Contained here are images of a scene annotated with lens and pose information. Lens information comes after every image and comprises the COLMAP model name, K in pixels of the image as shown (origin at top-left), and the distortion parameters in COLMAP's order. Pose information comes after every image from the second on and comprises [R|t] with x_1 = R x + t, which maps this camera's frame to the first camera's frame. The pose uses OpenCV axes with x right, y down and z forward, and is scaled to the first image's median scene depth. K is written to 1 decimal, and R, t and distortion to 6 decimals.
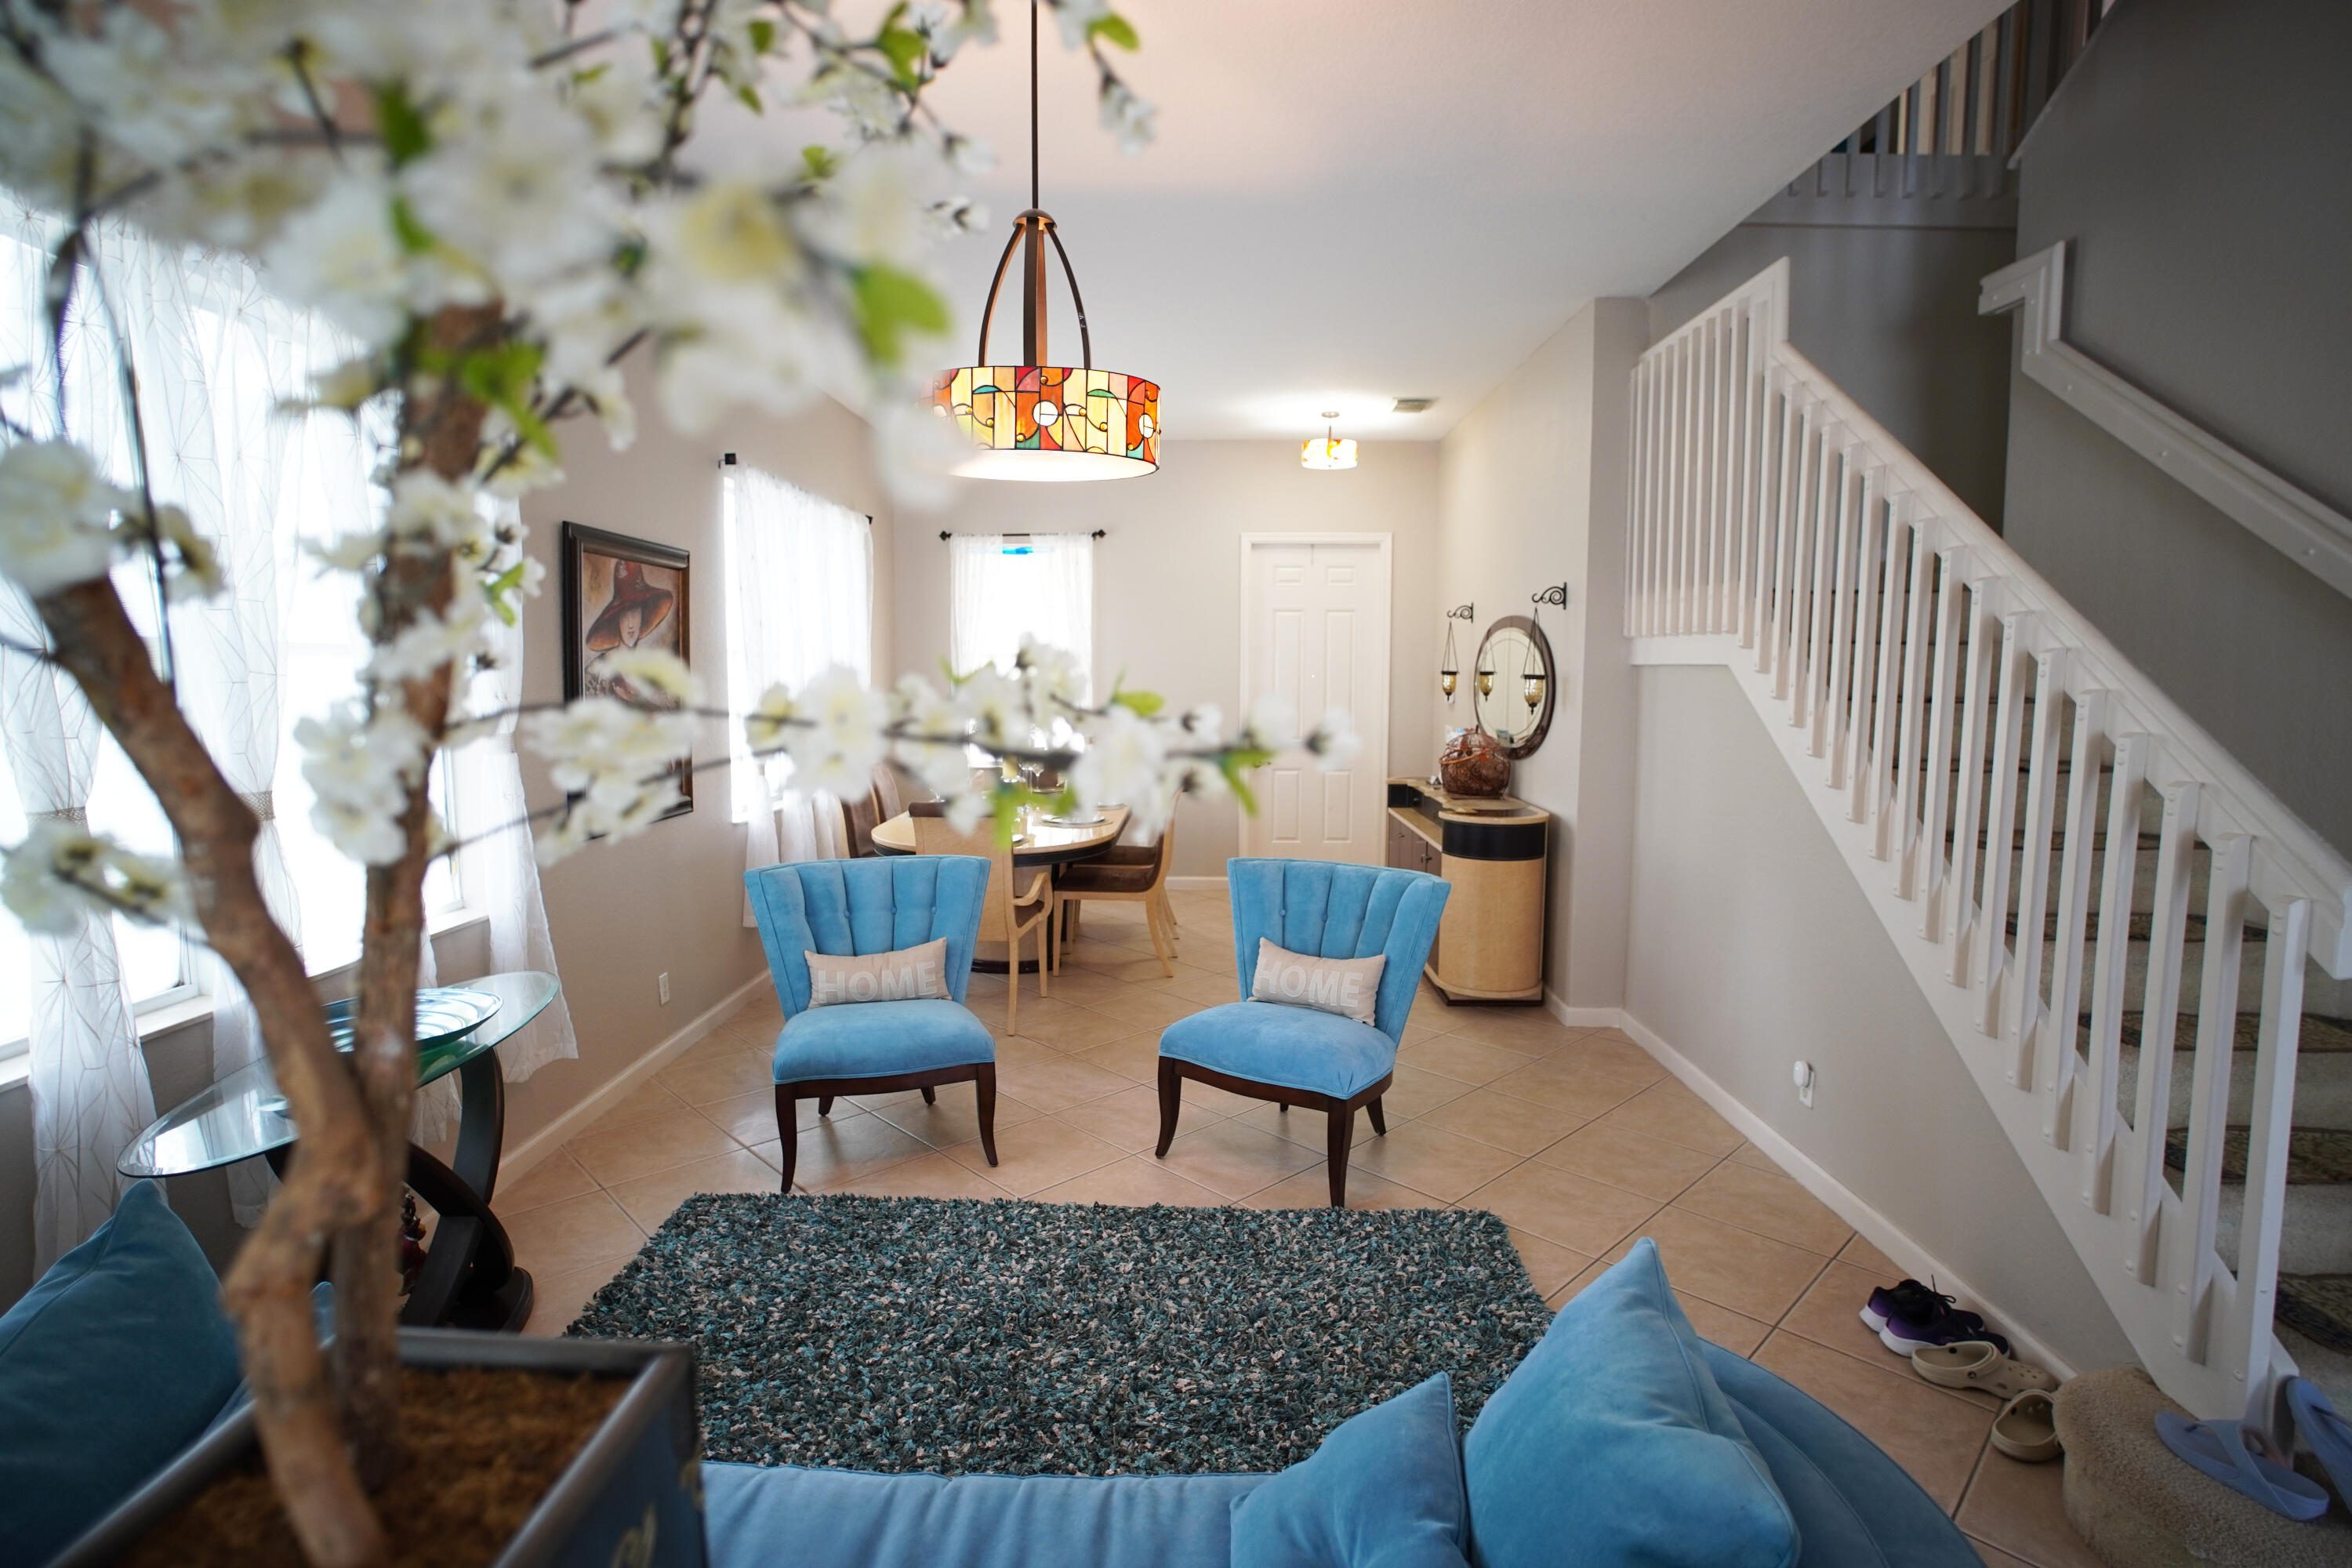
lens RADIAL K [[1150.3, 0, 1168.2], [0, 1150.3, 783.0], [0, 0, 1]] dist [-0.038171, 0.003388]
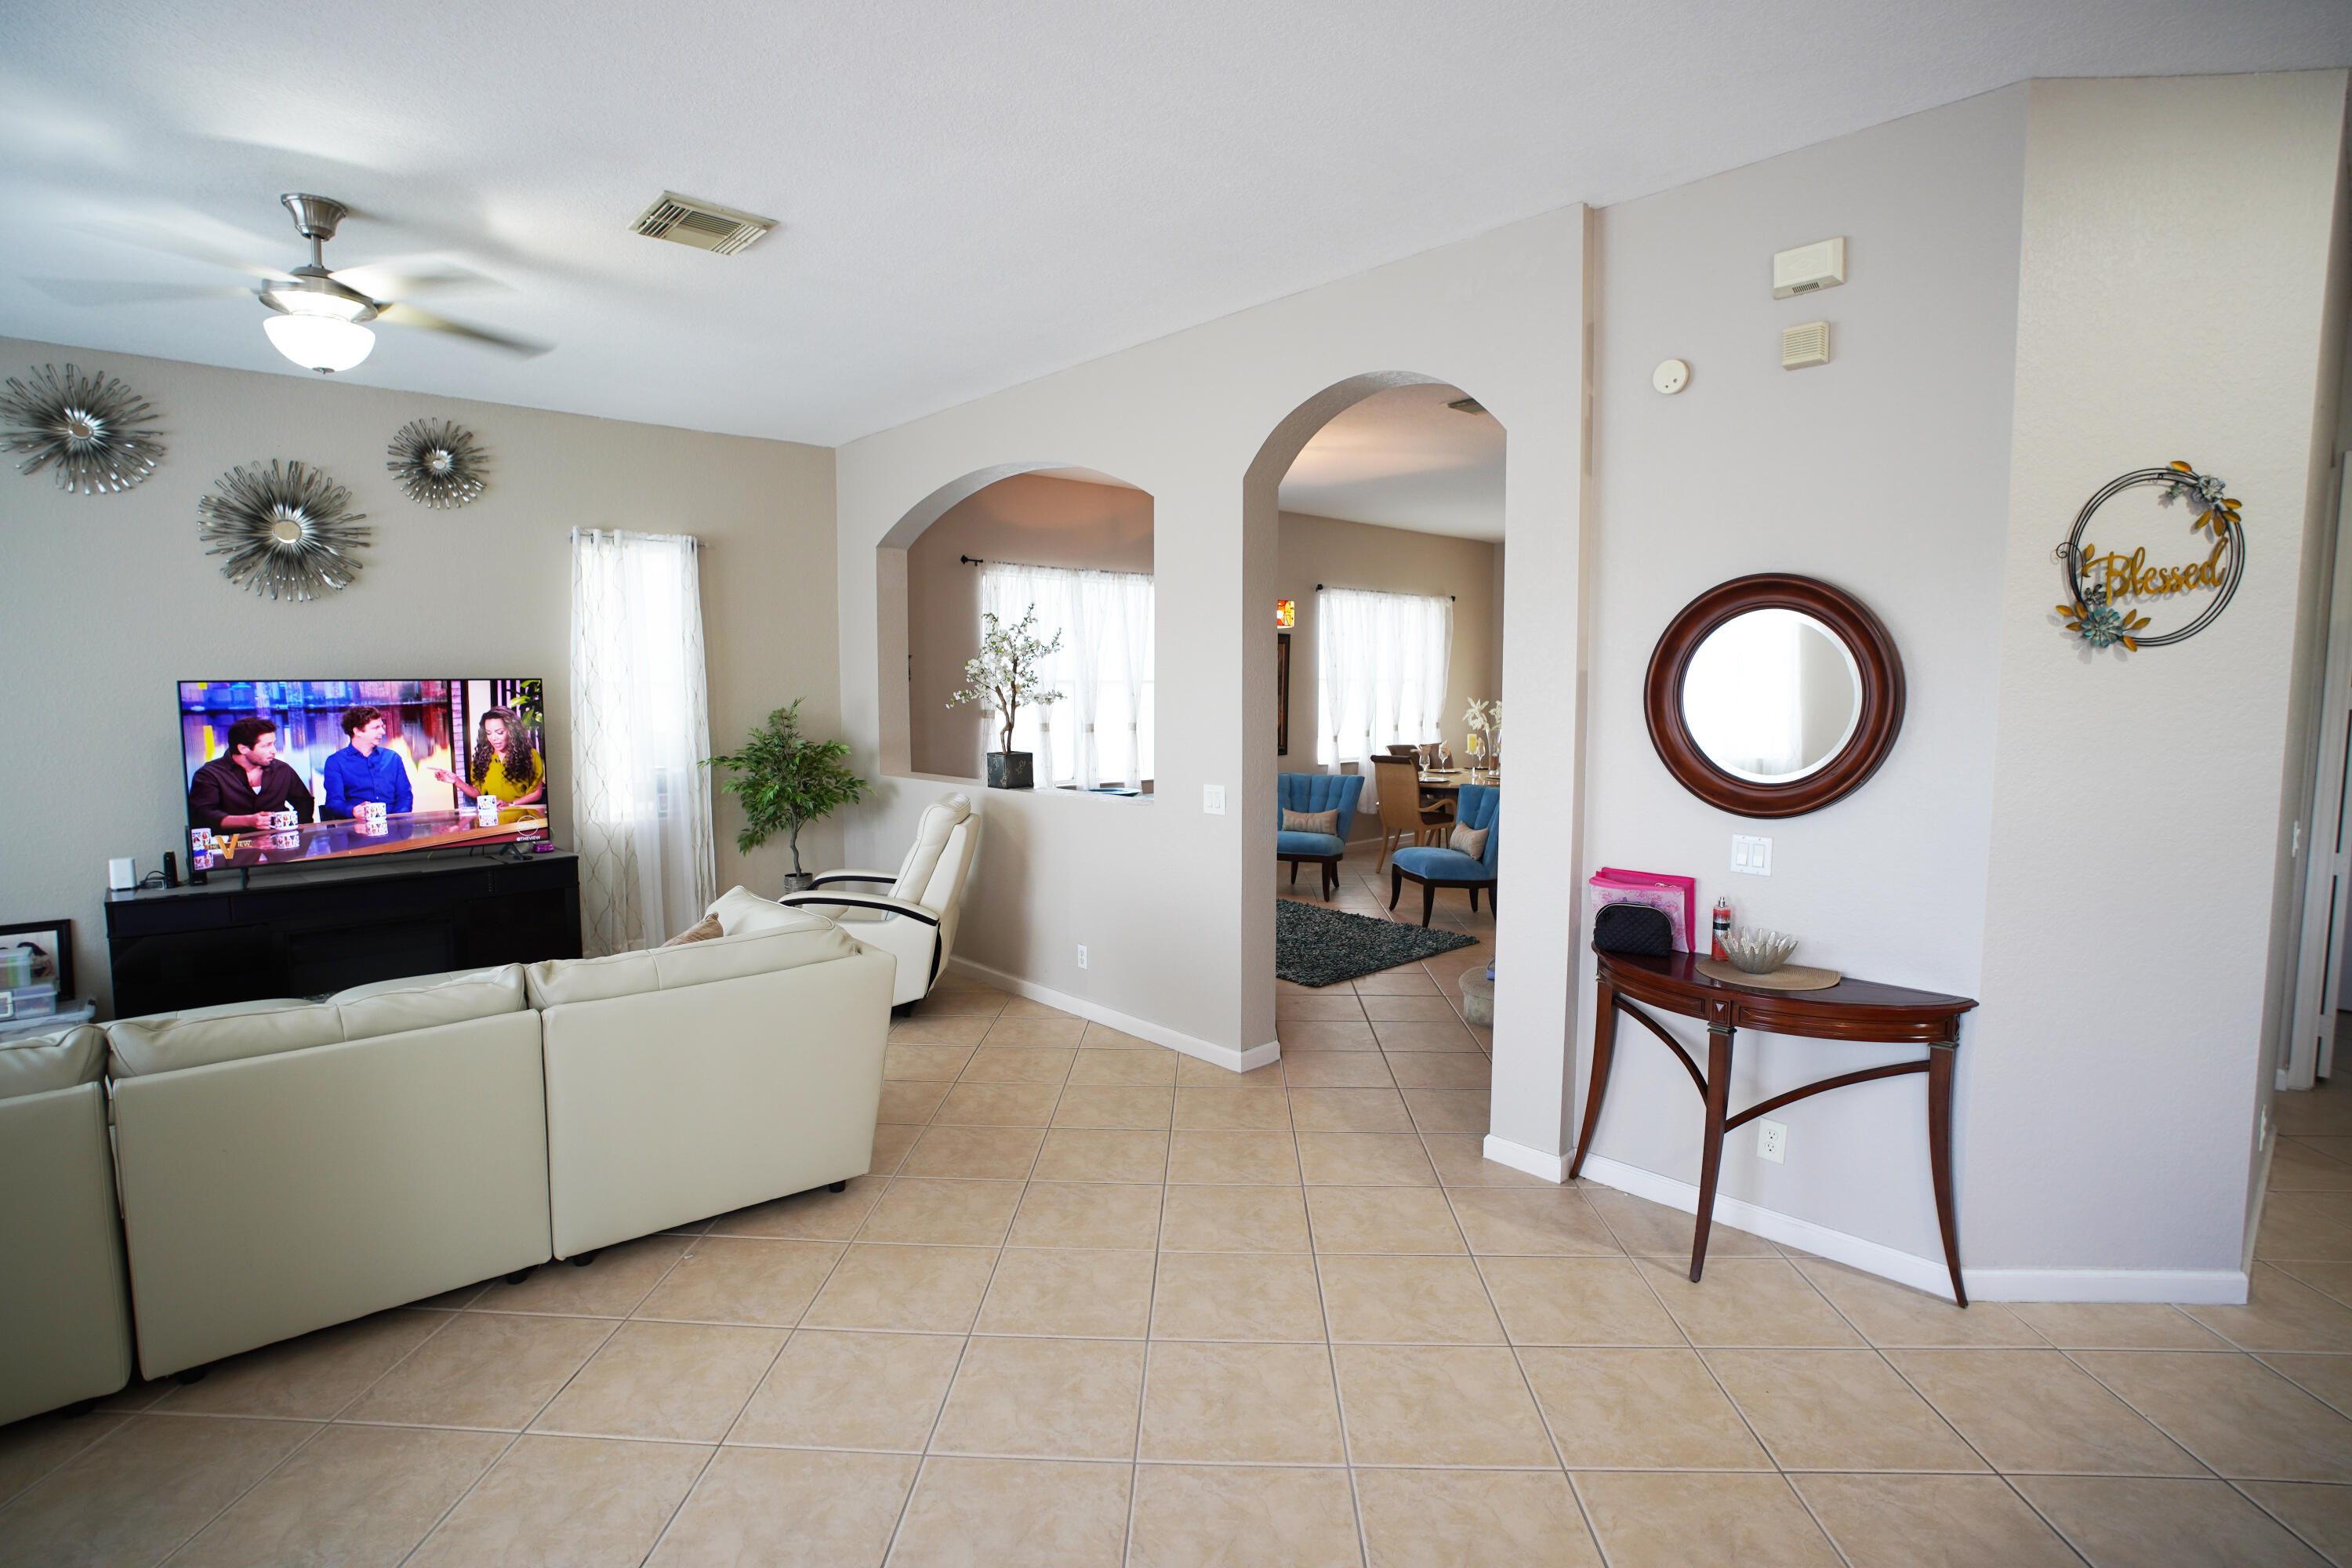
lens RADIAL K [[1150.3, 0, 1176.5], [0, 1150.3, 784.7], [0, 0, 1]] dist [-0.038171, 0.003388]
pose [[0.700842, 0.064264, -0.710416, 1.304429], [-0.073248, 0.997152, 0.017941, 0.077700], [0.709546, 0.039463, 0.703554, -0.890752]]
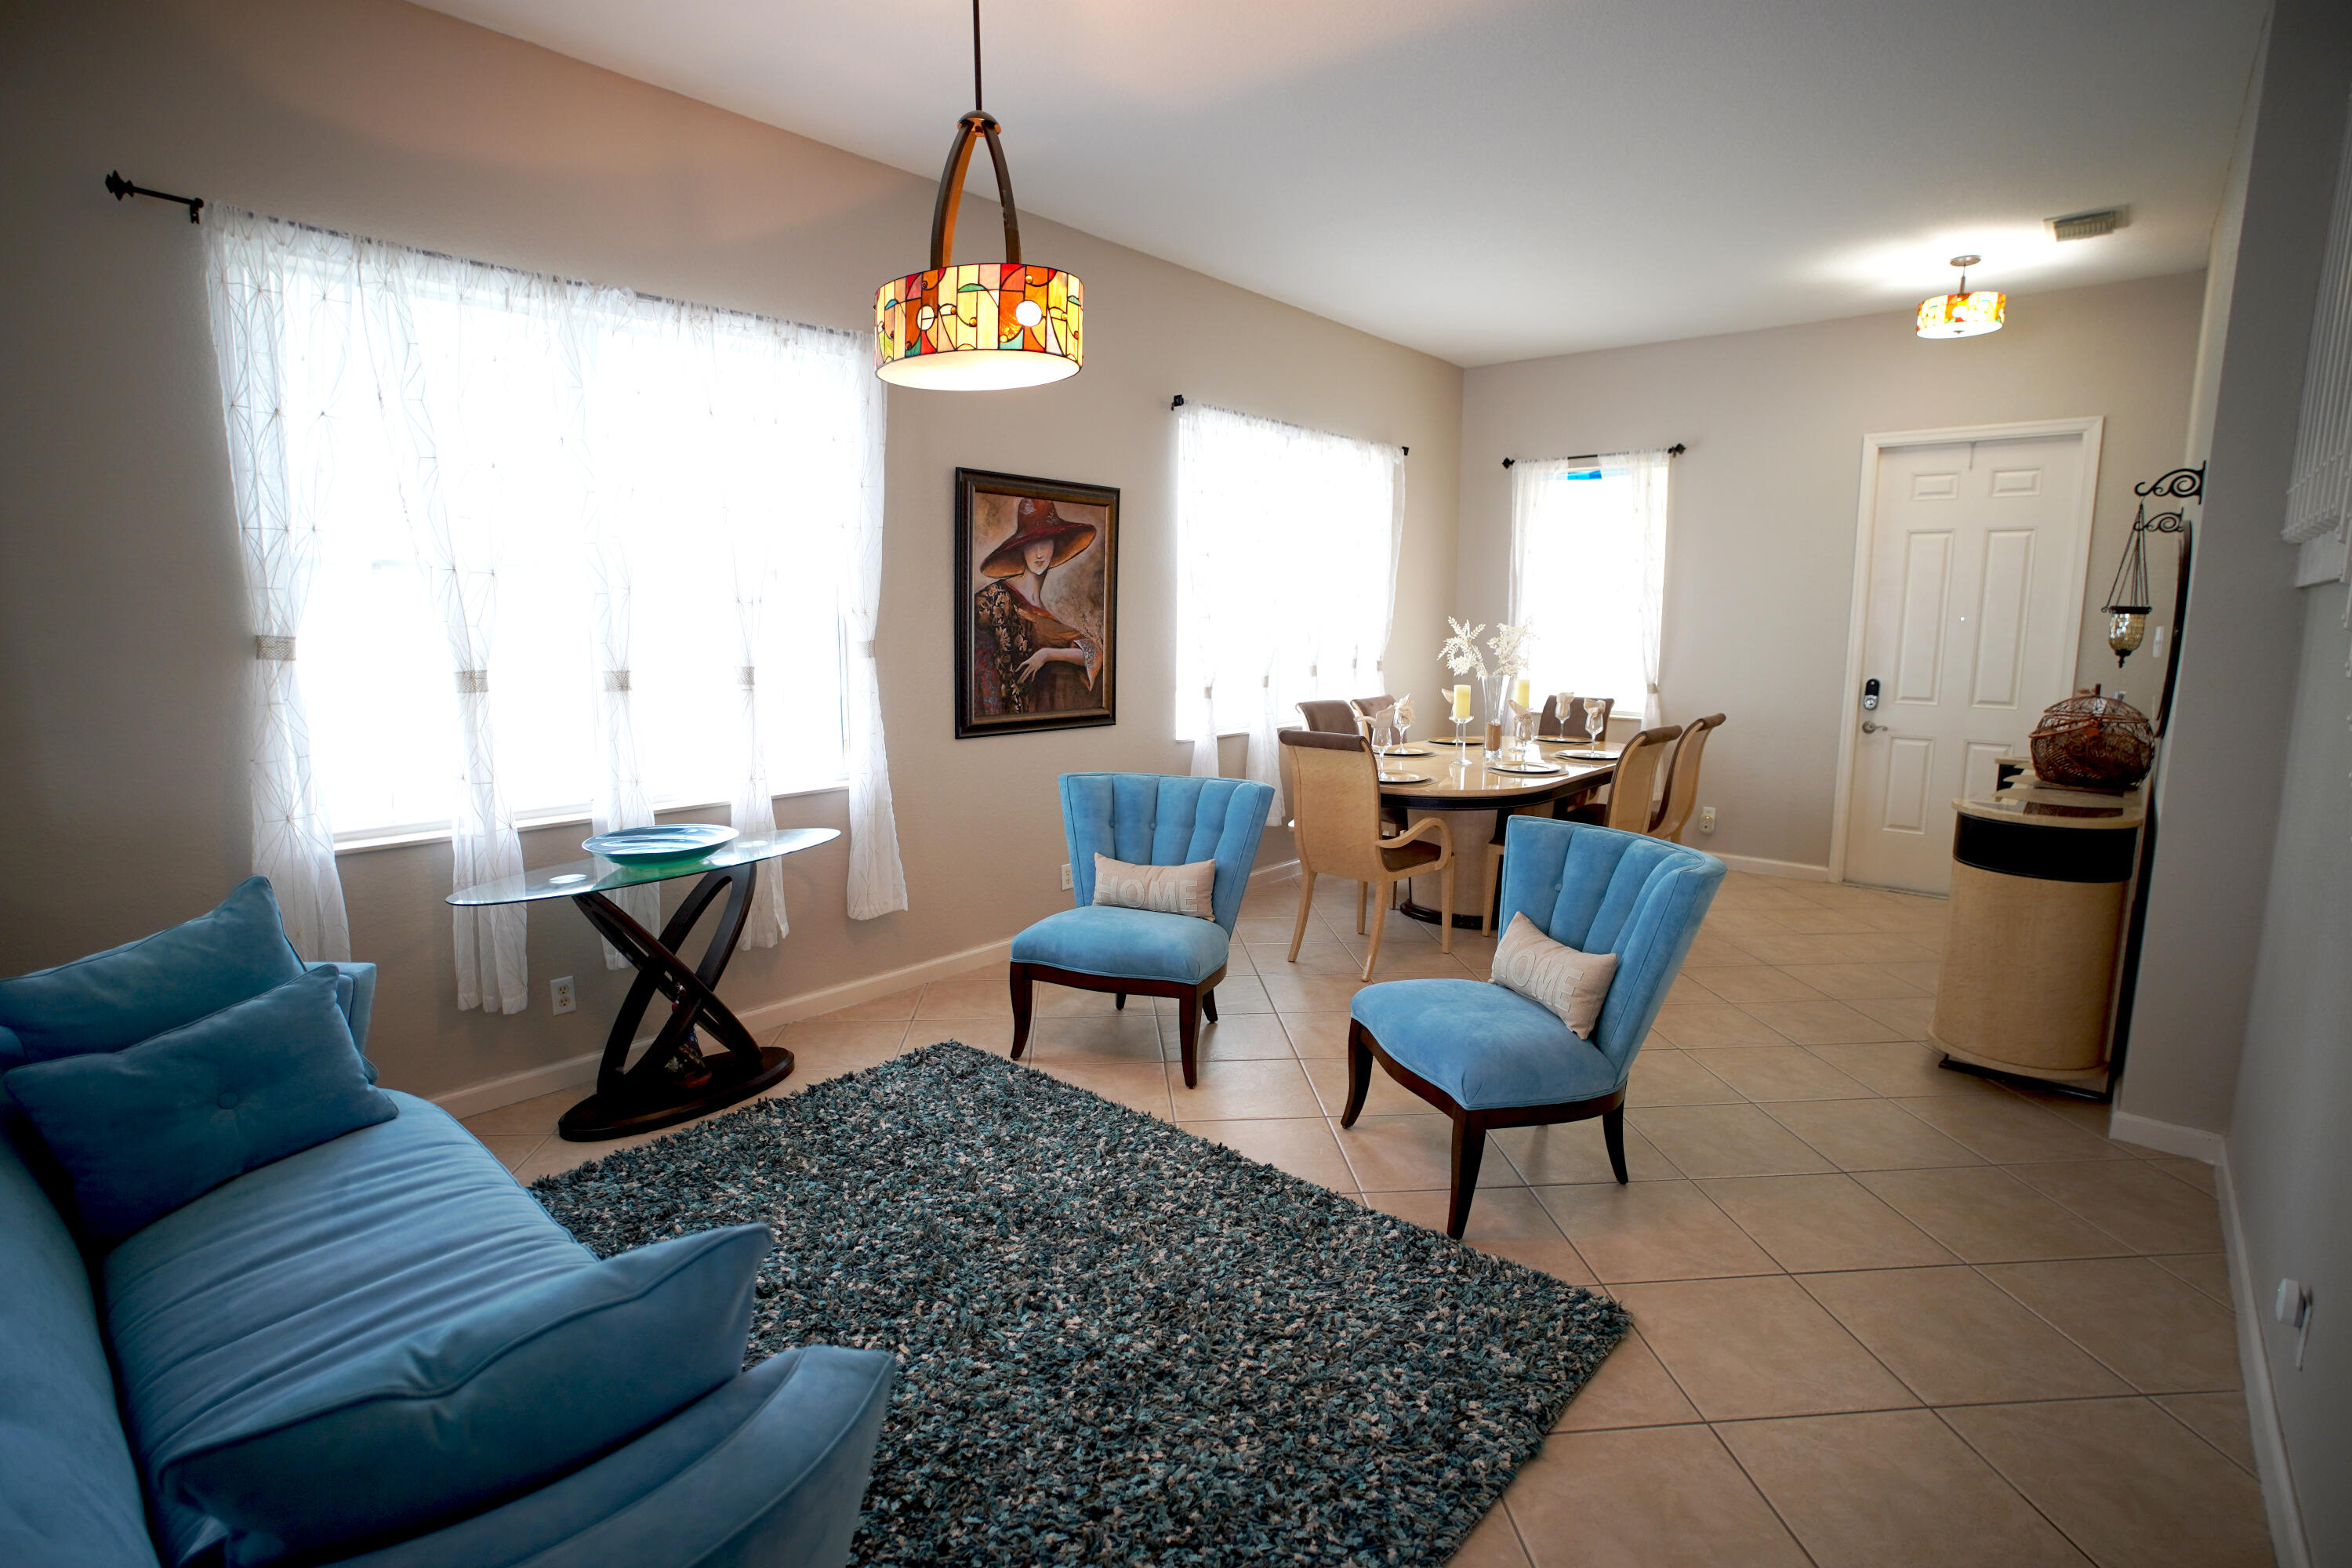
lens RADIAL K [[1150.3, 0, 1169.7], [0, 1150.3, 780.1], [0, 0, 1]] dist [-0.038171, 0.003388]
pose [[0.773727, 0.096880, -0.626068, 0.444379], [-0.071266, 0.995275, 0.065938, 0.001388], [0.629498, -0.006401, 0.776976, 0.212445]]
